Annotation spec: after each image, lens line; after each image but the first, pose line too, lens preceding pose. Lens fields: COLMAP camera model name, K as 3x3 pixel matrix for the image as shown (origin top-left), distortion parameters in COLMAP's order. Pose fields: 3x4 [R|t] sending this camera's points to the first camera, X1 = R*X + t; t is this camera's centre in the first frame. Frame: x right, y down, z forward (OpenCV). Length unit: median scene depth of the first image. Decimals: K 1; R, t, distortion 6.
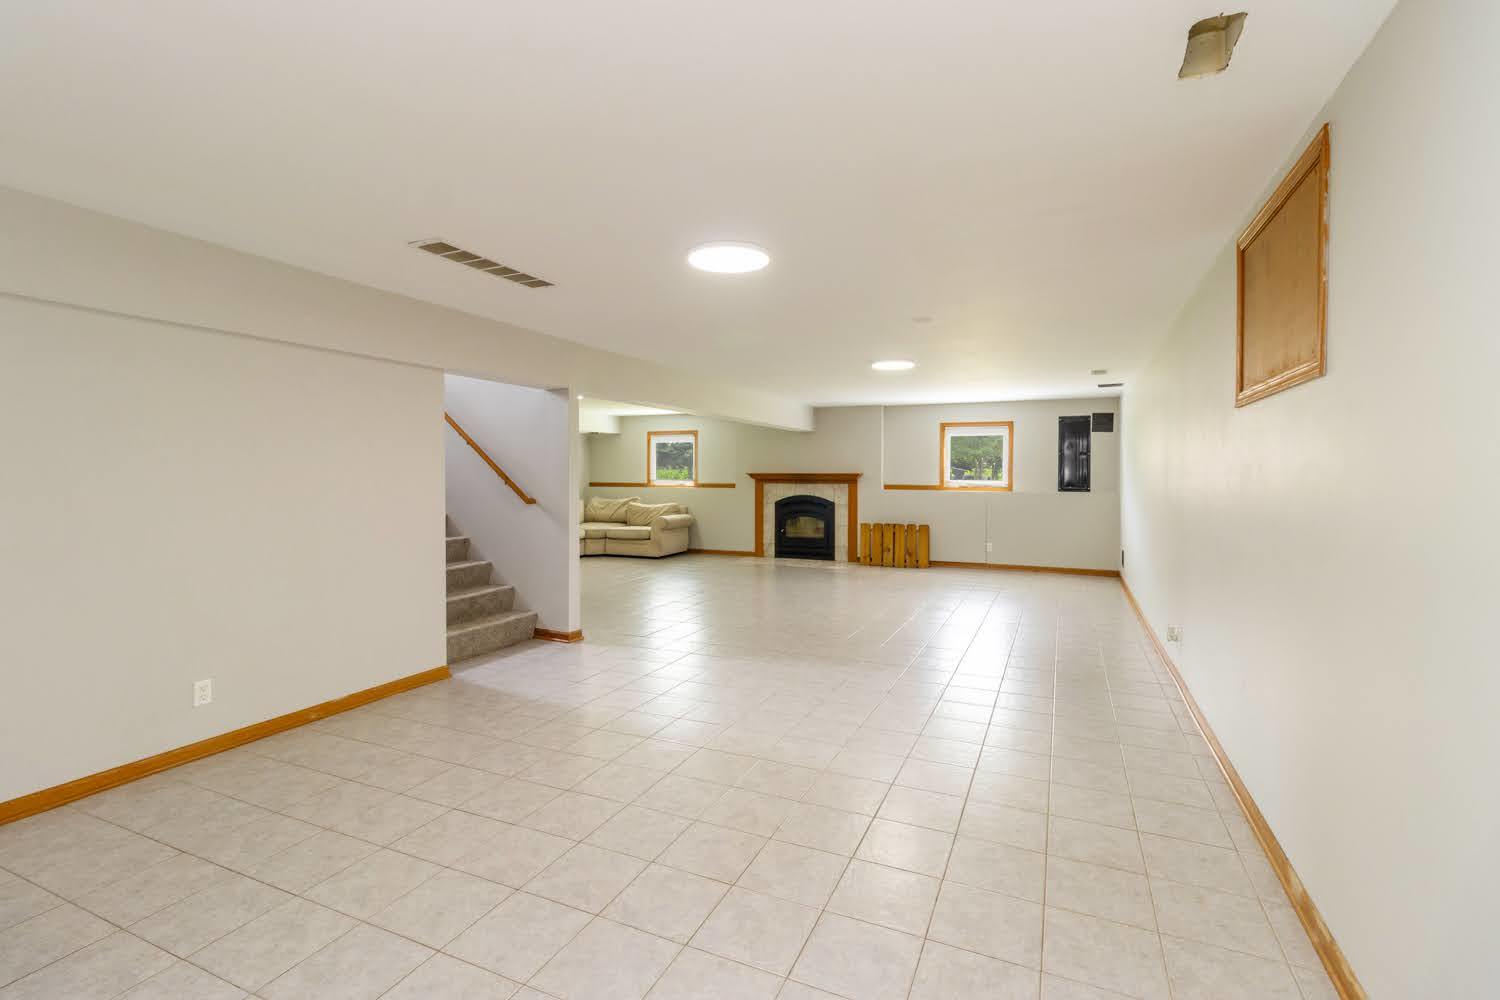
lens RADIAL K [[695.9, 0, 752.2], [0, 695.9, 492.3], [0, 0, 1]] dist [0.001609, 0.000774]
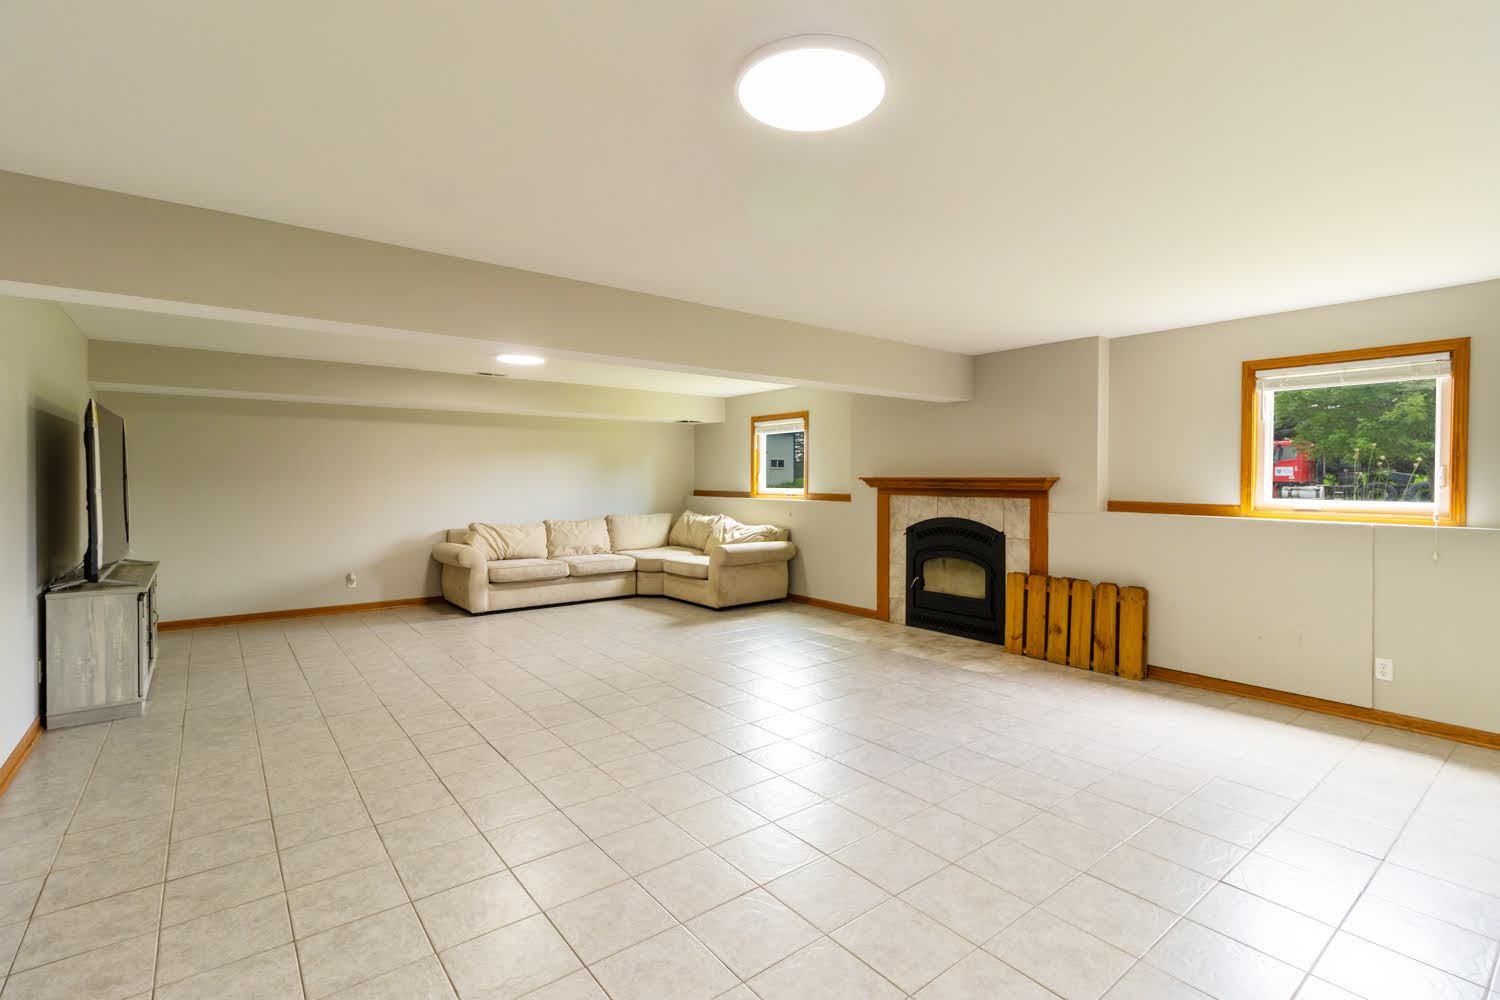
lens RADIAL K [[695.9, 0, 752.2], [0, 695.9, 492.3], [0, 0, 1]] dist [0.001609, 0.000774]
pose [[0.887880, 0.010871, -0.459947, 0.182447], [-0.015590, 0.999858, -0.006464, -0.009582], [0.459811, 0.012910, 0.887923, 0.432779]]
